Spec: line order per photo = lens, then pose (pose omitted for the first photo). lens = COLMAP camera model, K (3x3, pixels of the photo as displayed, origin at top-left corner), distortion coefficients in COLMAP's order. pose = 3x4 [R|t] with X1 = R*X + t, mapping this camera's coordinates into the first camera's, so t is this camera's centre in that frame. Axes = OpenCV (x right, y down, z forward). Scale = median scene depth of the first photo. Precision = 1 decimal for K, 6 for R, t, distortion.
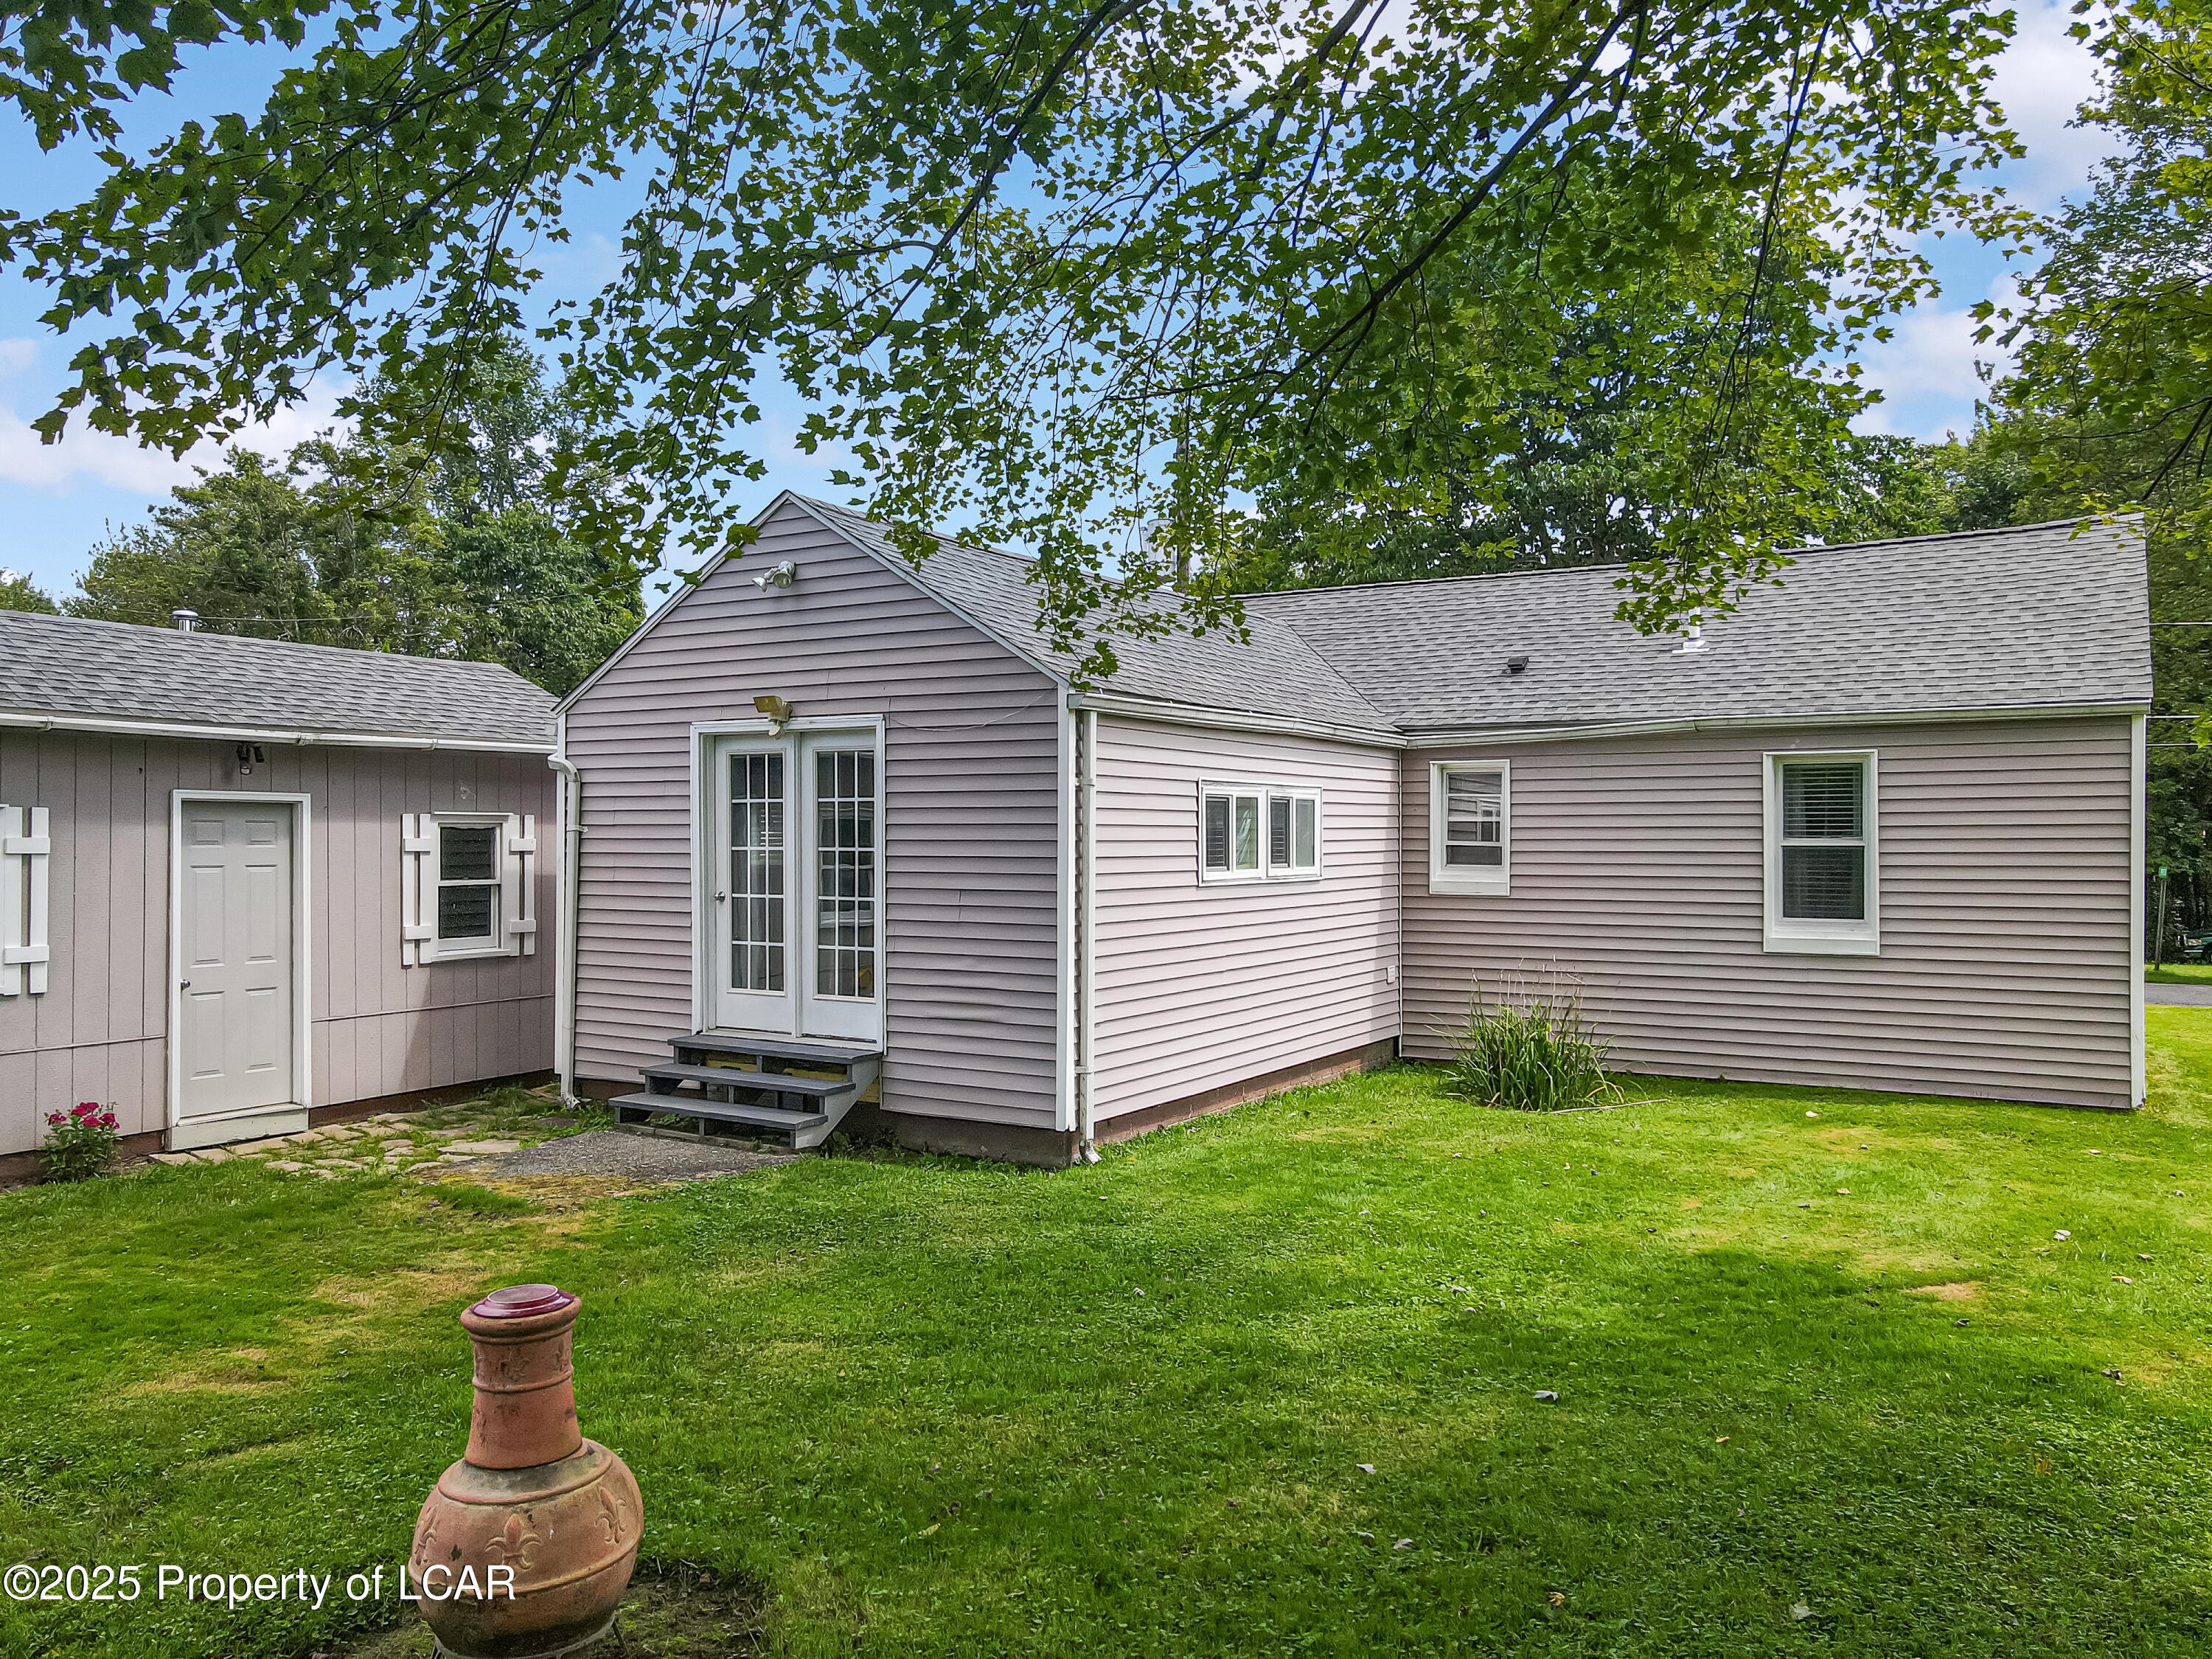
lens RADIAL K [[1646.1, 0, 1101.8], [0, 1646.1, 828.4], [0, 0, 1]] dist [-0.003933, 0.038922]
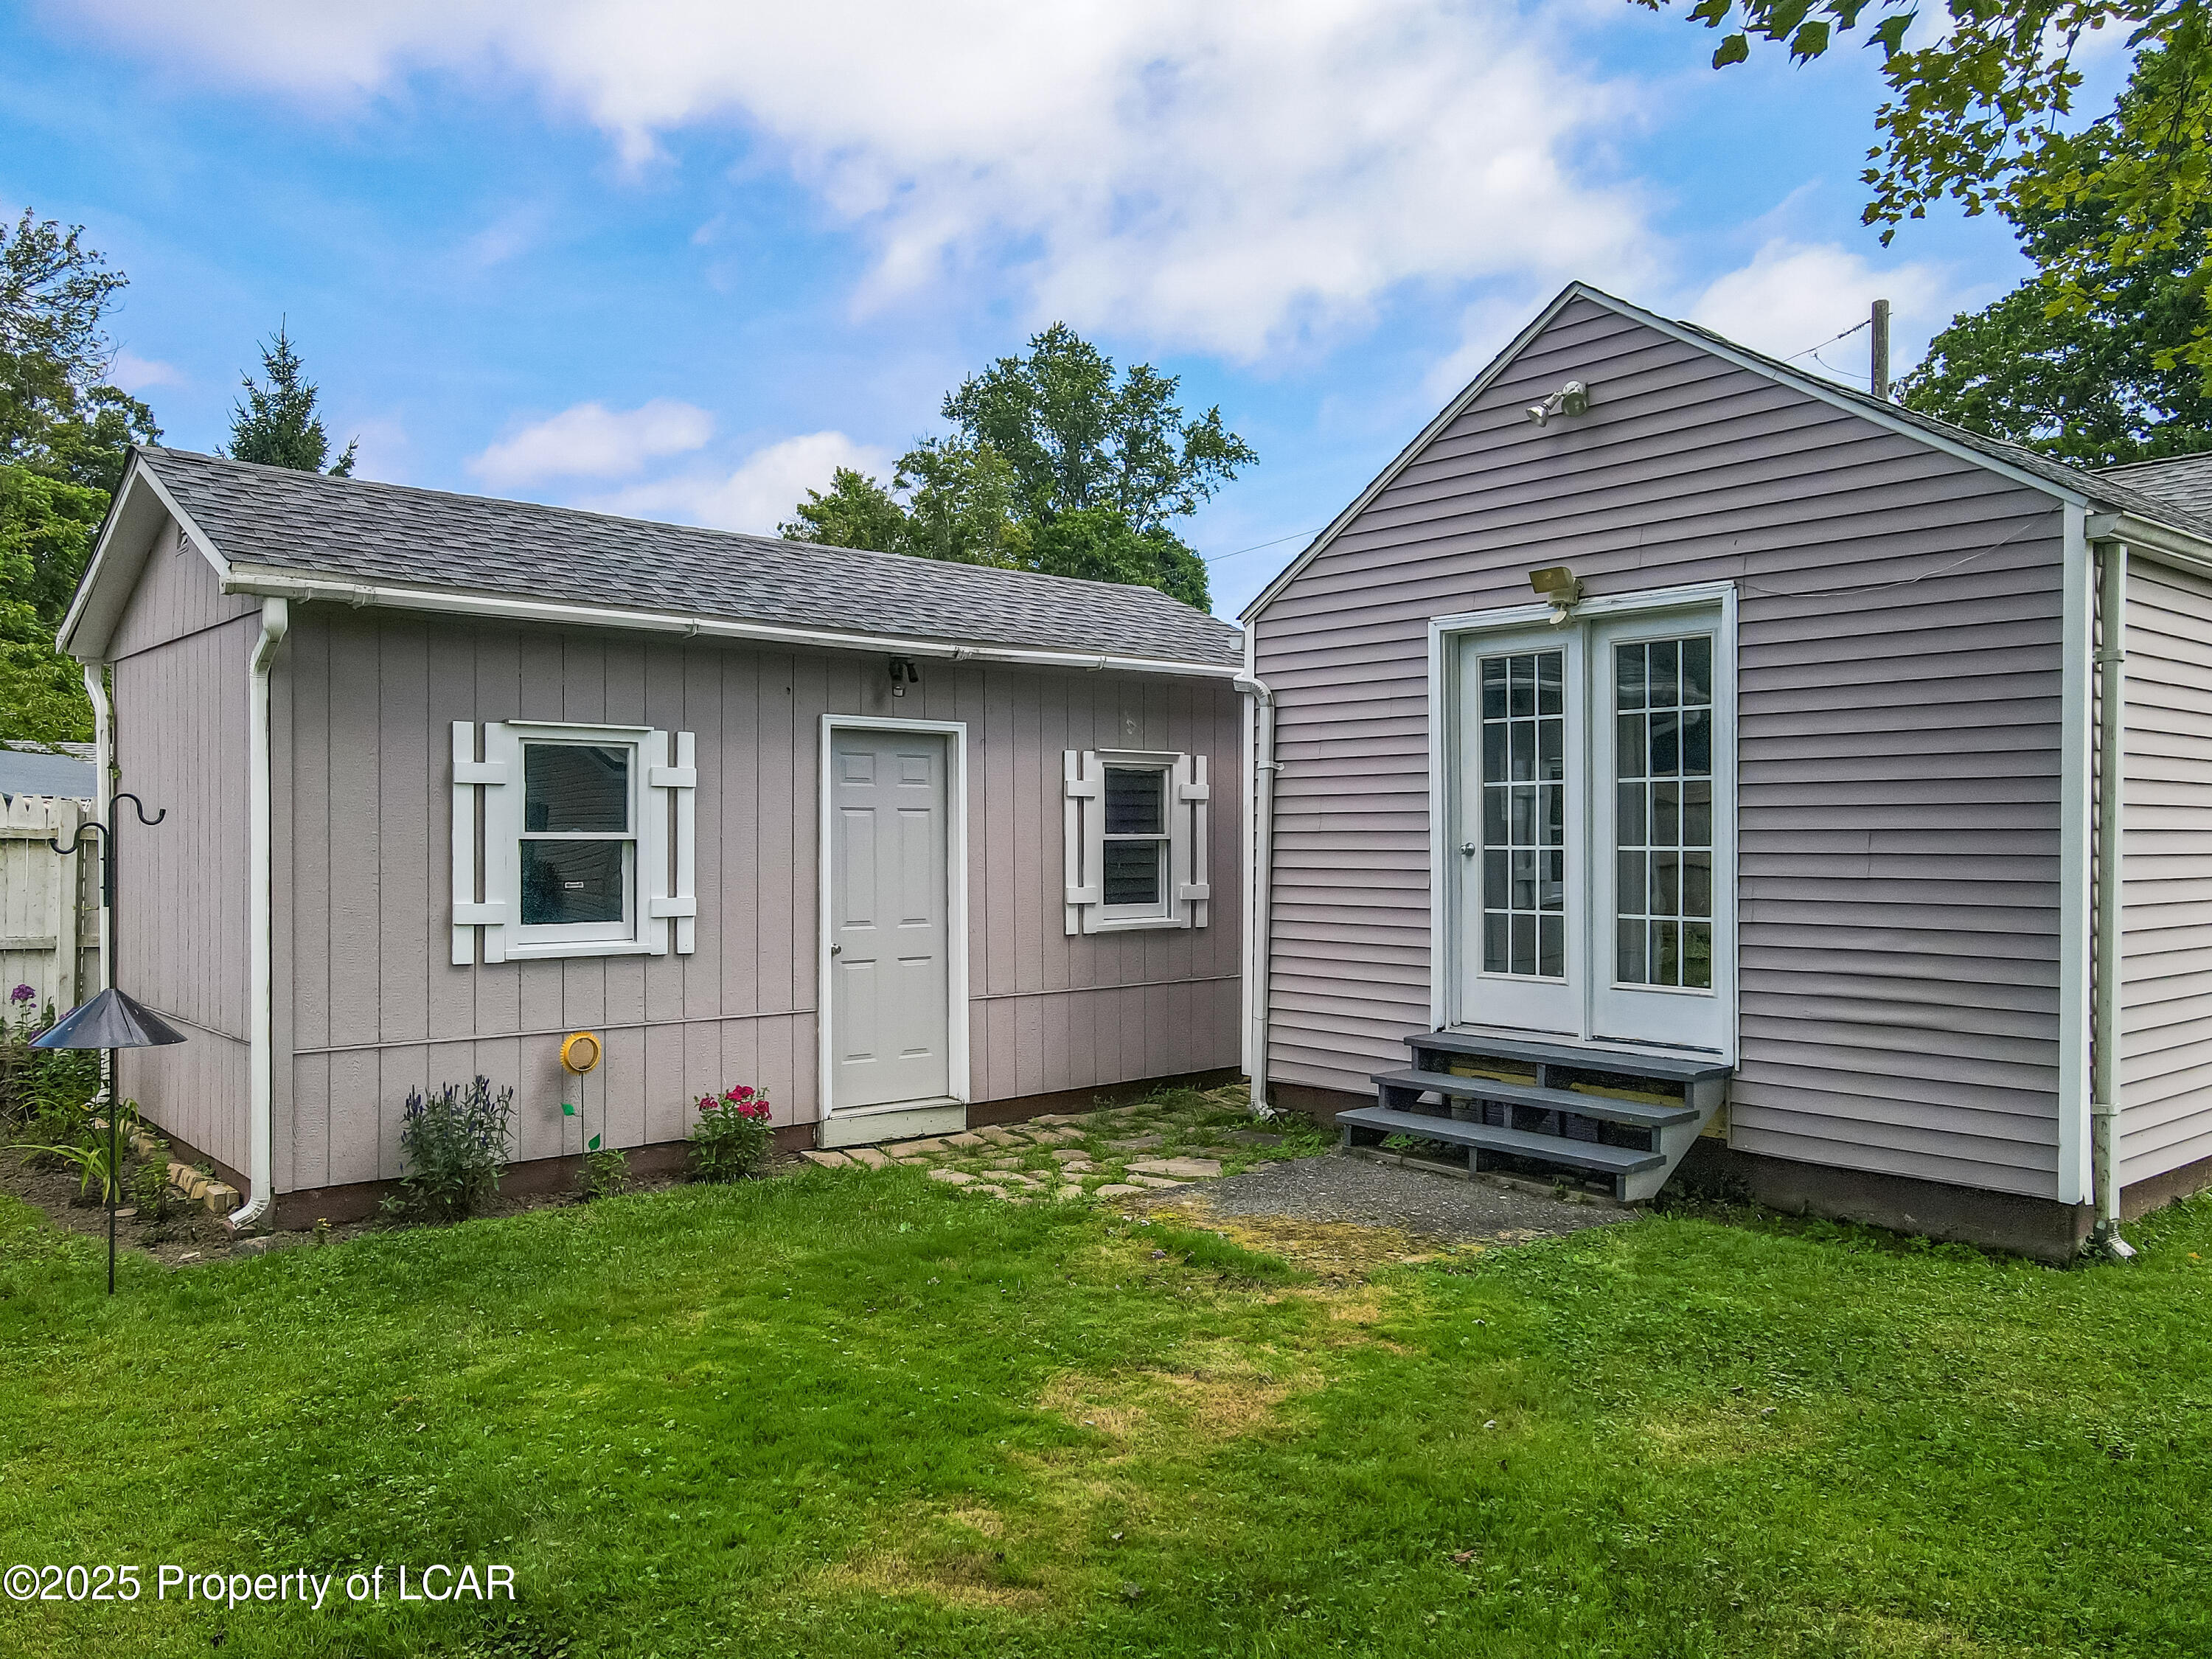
lens RADIAL K [[1646.6, 0, 1101.5], [0, 1646.6, 839.3], [0, 0, 1]] dist [-0.005103, 0.040305]
pose [[0.947459, -0.002093, -0.319871, -0.162506], [0.003974, 0.999978, 0.005227, 0.035064], [0.319853, -0.006224, 0.947447, 0.256078]]
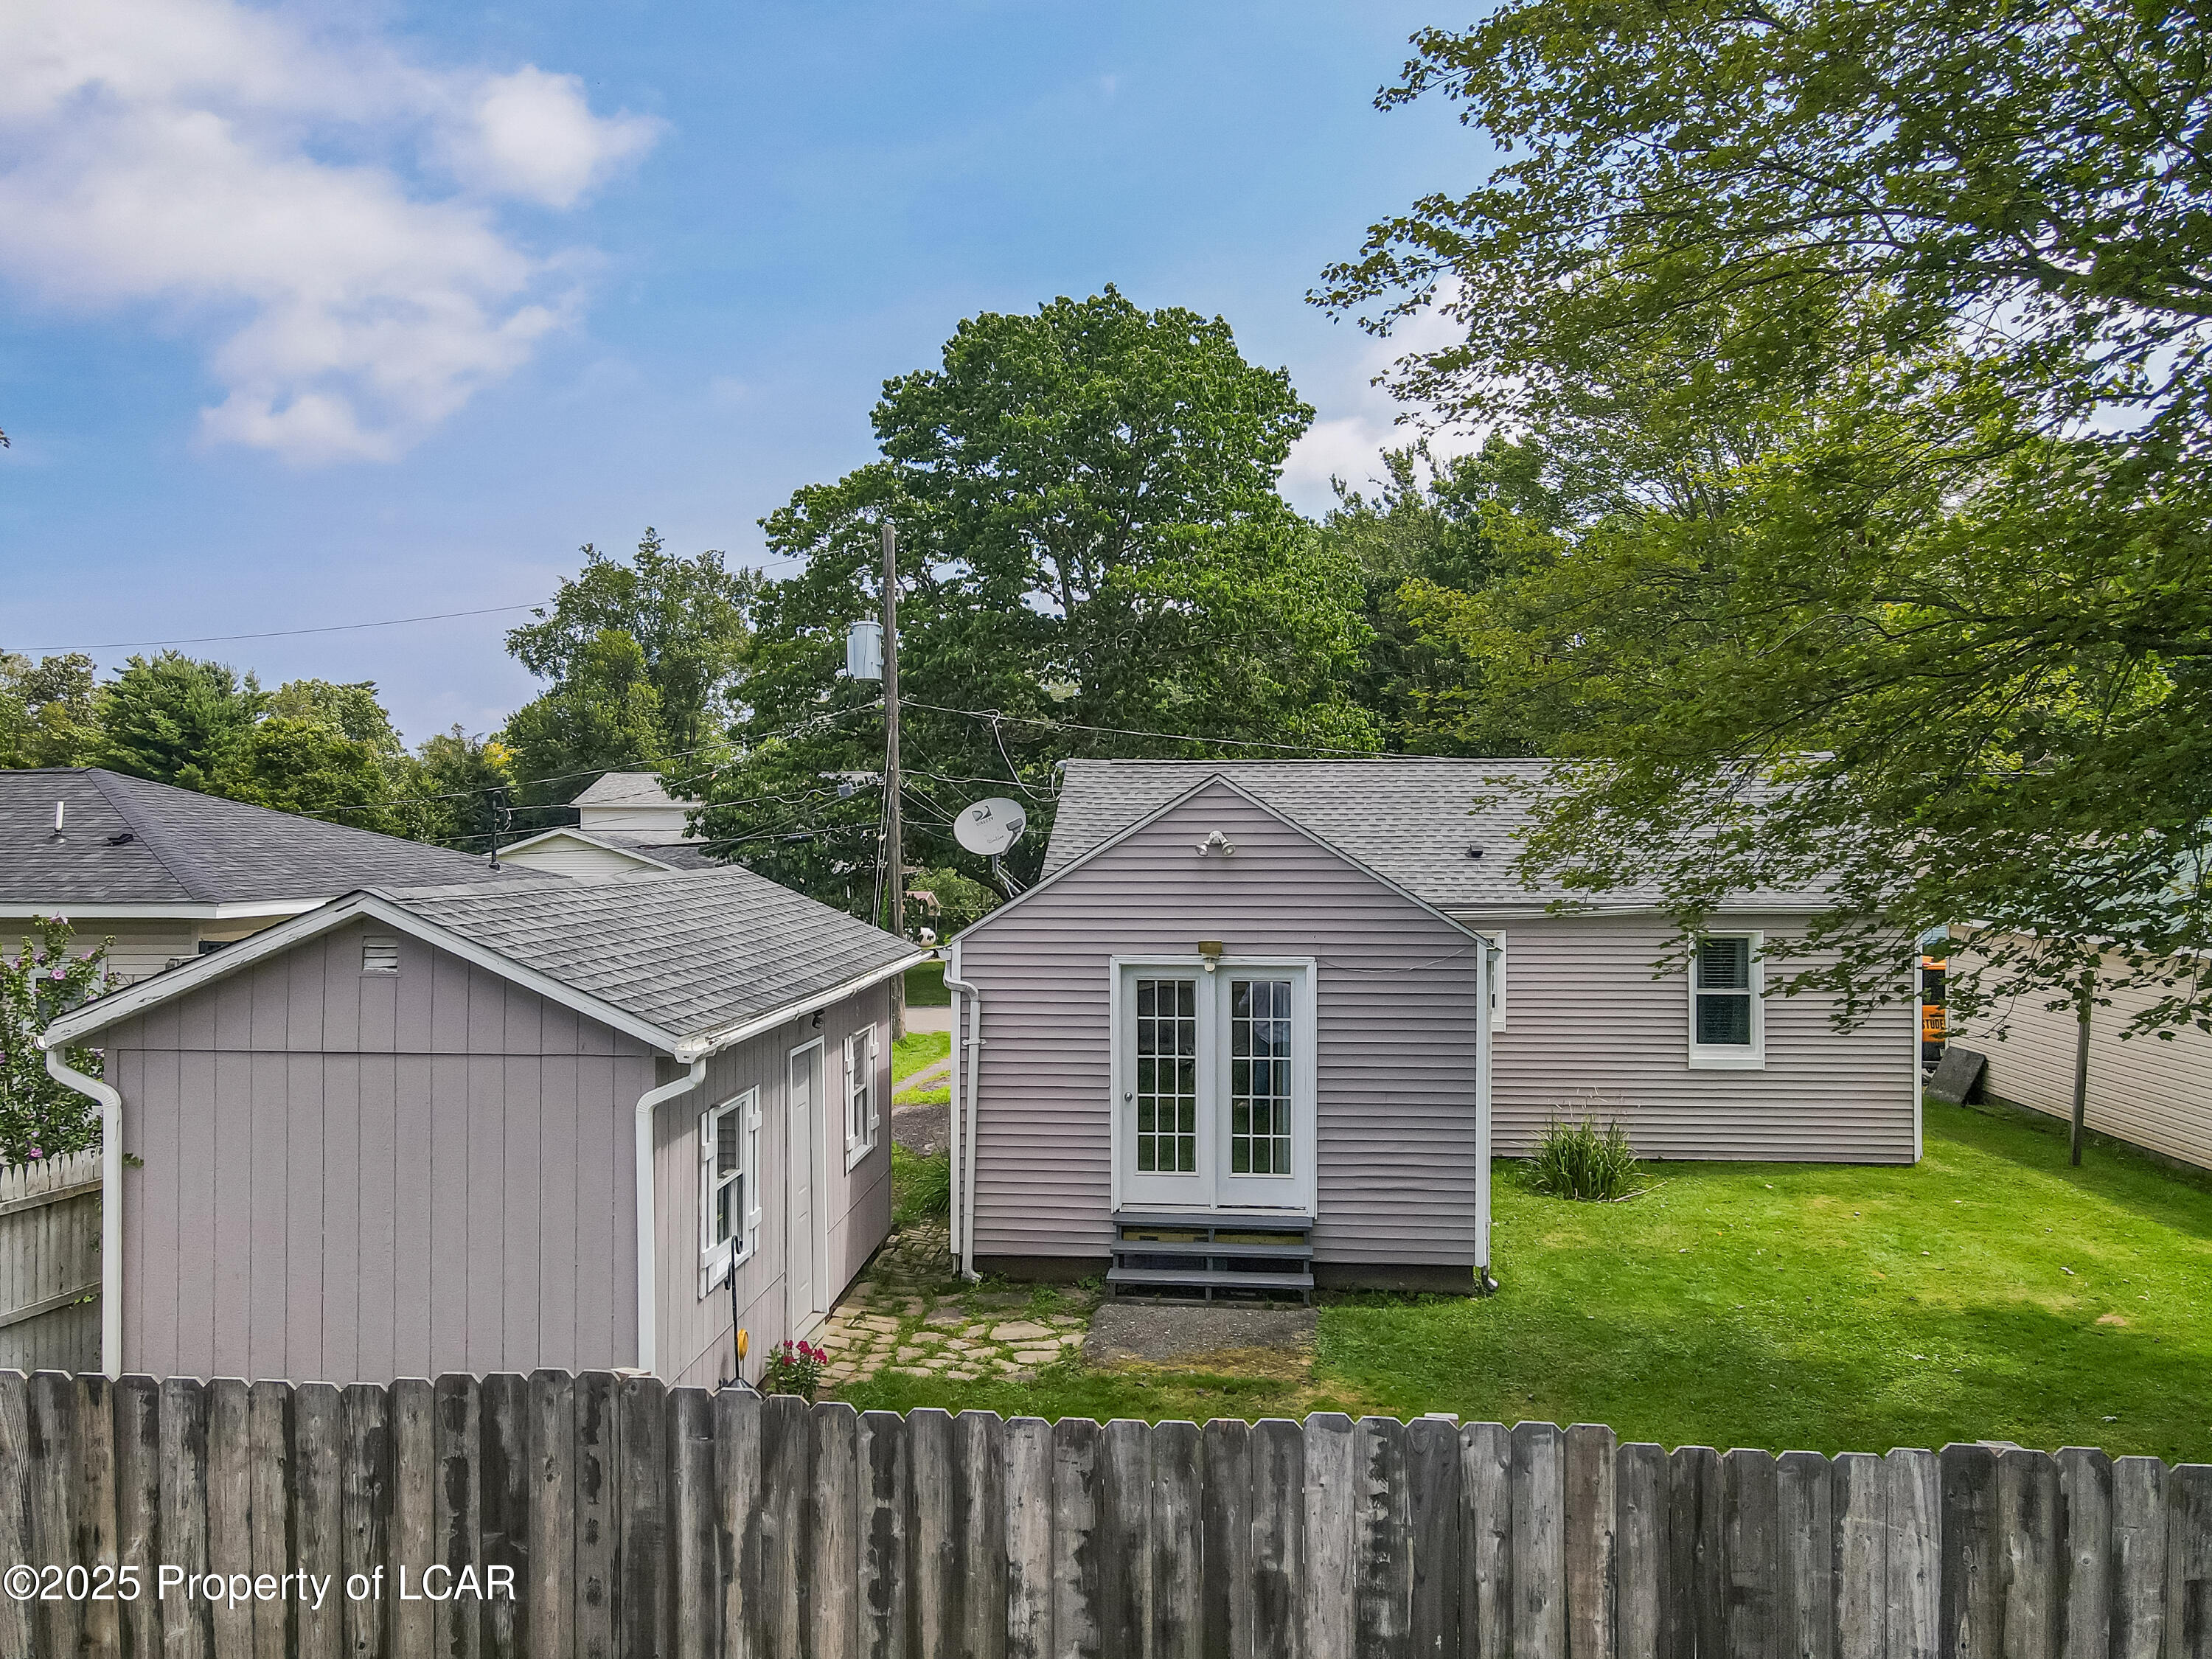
lens RADIAL K [[1646.1, 0, 1101.8], [0, 1646.1, 828.4], [0, 0, 1]] dist [-0.003933, 0.038922]
pose [[0.901811, -0.002755, 0.432123, -0.836514], [0.000853, 0.999989, 0.004595, -0.174828], [-0.432131, -0.003776, 0.901803, -0.092516]]
